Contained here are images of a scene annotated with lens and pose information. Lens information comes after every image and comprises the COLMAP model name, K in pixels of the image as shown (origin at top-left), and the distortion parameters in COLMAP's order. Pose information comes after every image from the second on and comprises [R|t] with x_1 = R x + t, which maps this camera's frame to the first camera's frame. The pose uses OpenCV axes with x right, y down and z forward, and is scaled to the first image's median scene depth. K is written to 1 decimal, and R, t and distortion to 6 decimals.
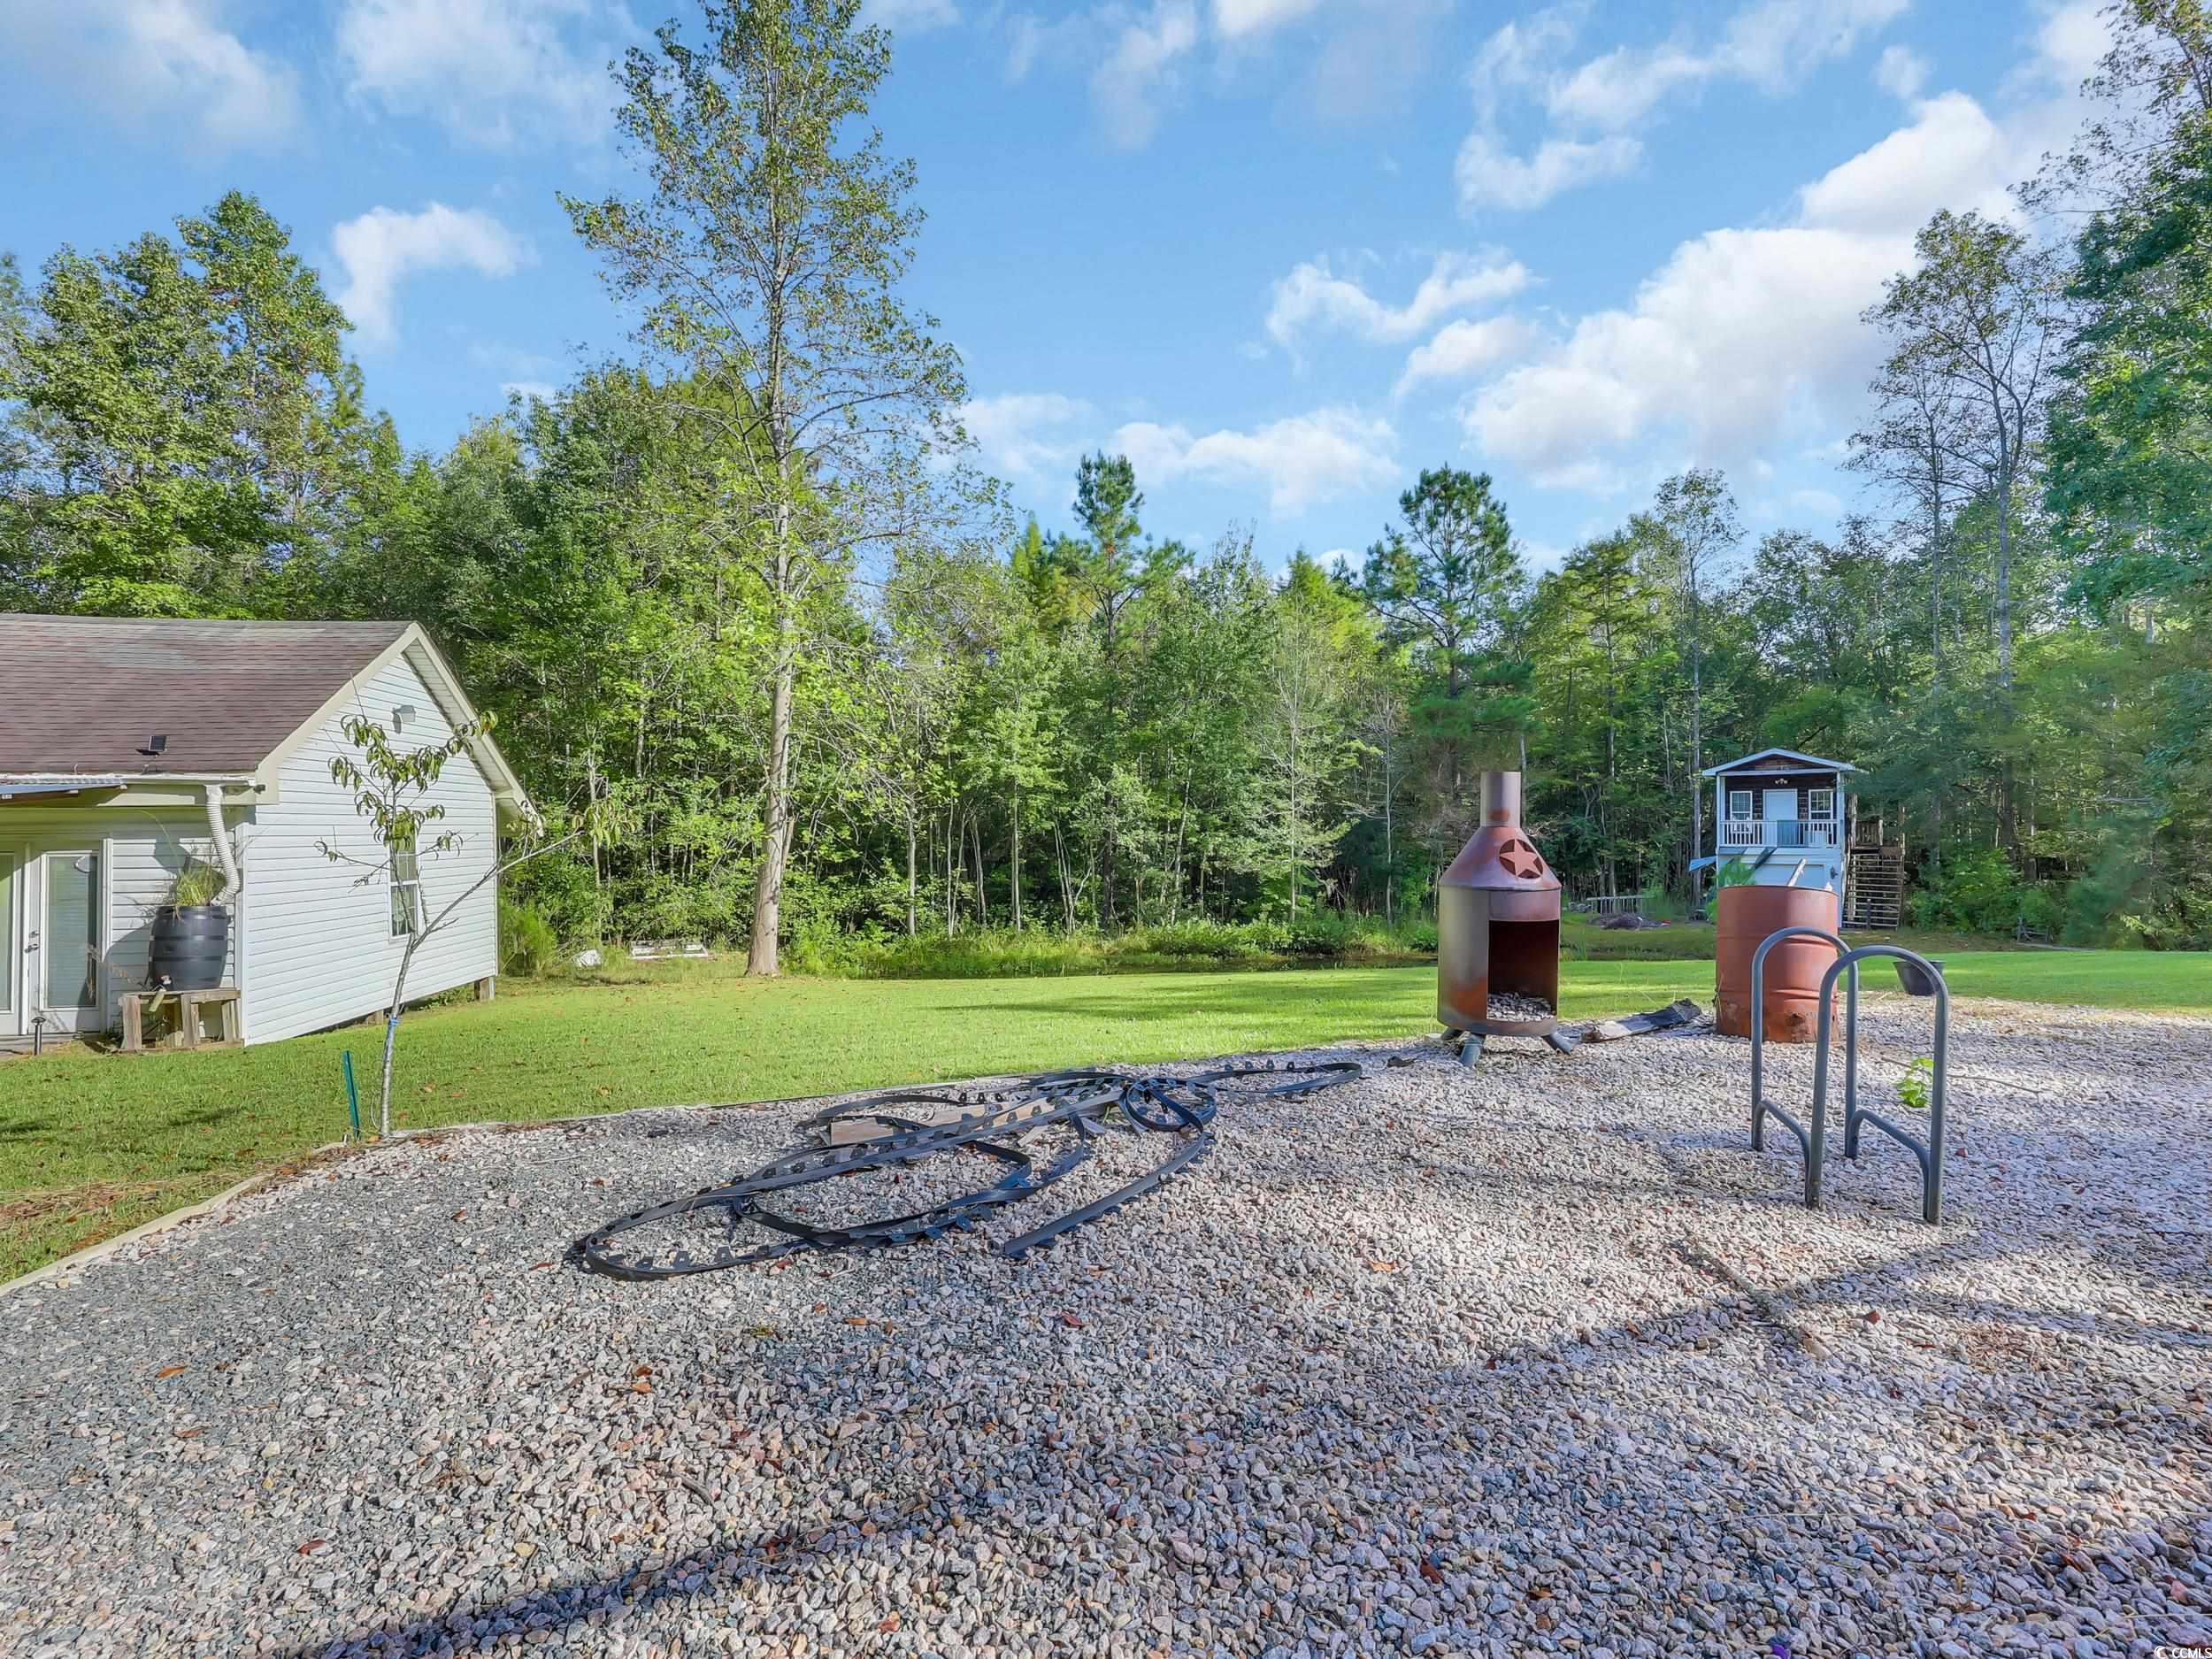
lens RADIAL K [[1031.1, 0, 1106.0], [0, 1031.1, 829.5], [0, 0, 1]] dist [0.015707, 0.000165]
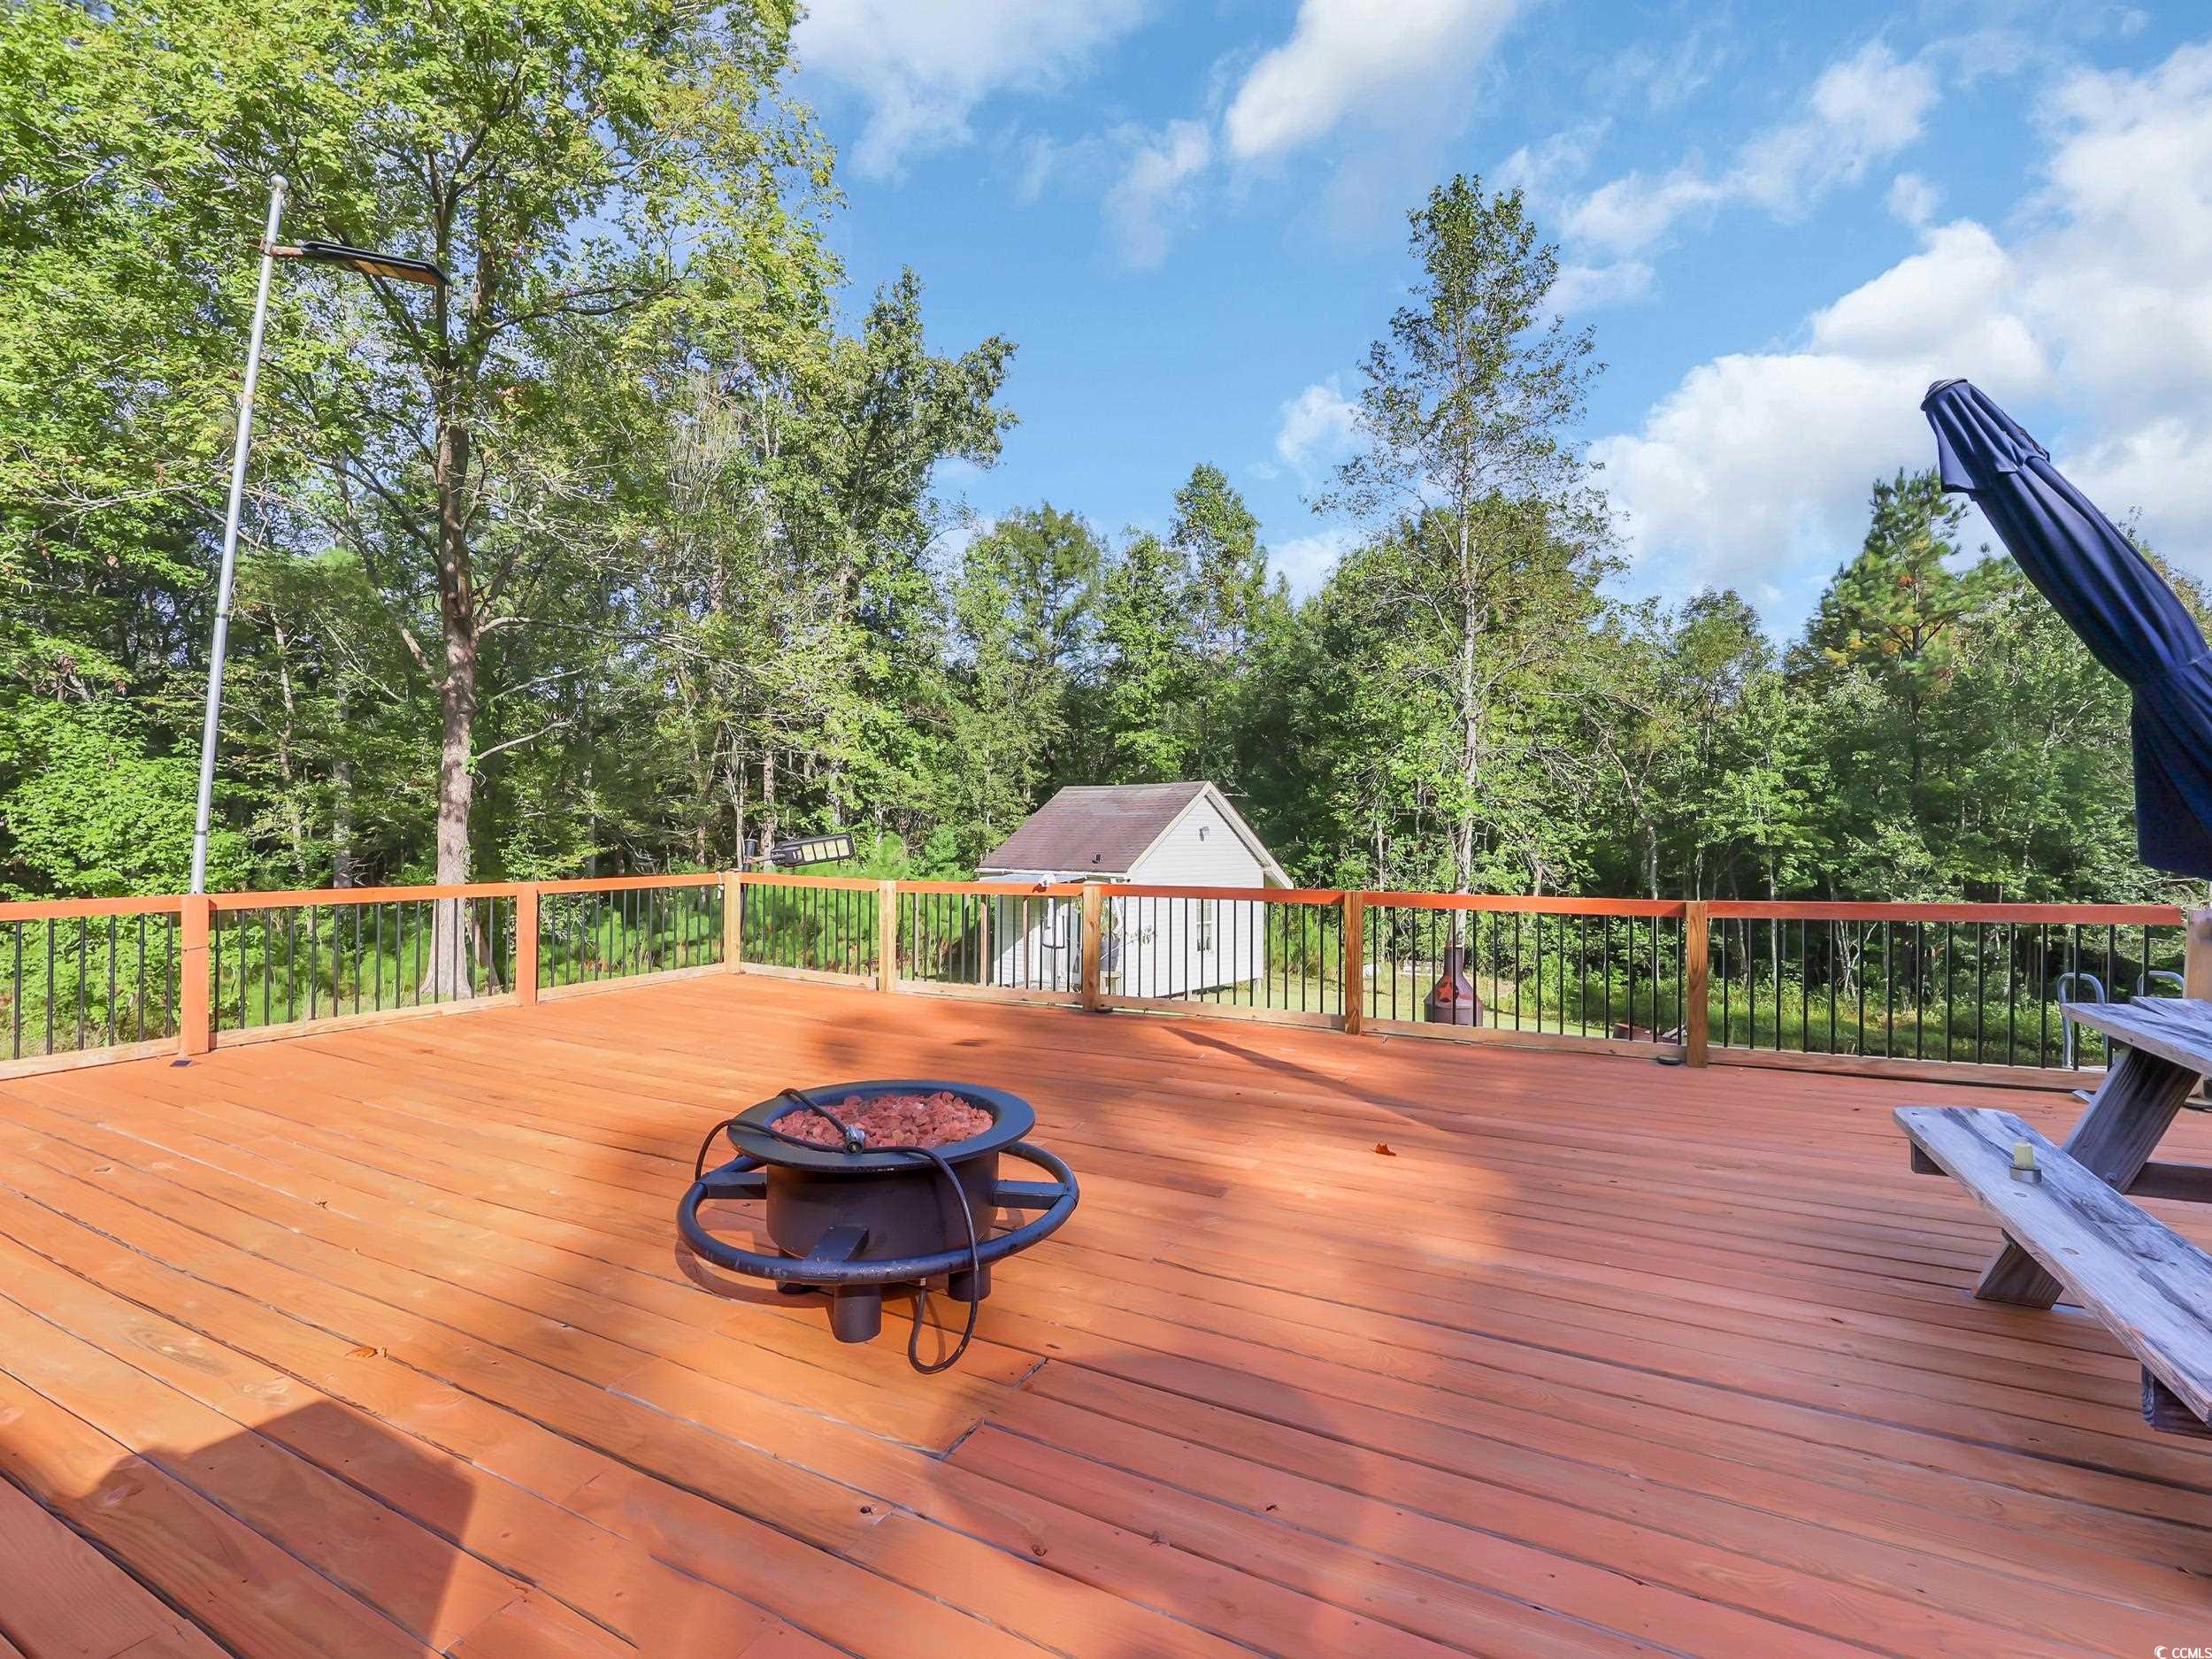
lens RADIAL K [[1031.1, 0, 1106.0], [0, 1031.1, 829.5], [0, 0, 1]] dist [0.015707, 0.000165]
pose [[0.668005, 0.002469, -0.744153, 0.224647], [-0.009501, 0.999941, -0.005211, -0.041311], [0.744096, 0.010551, 0.667989, -0.136386]]
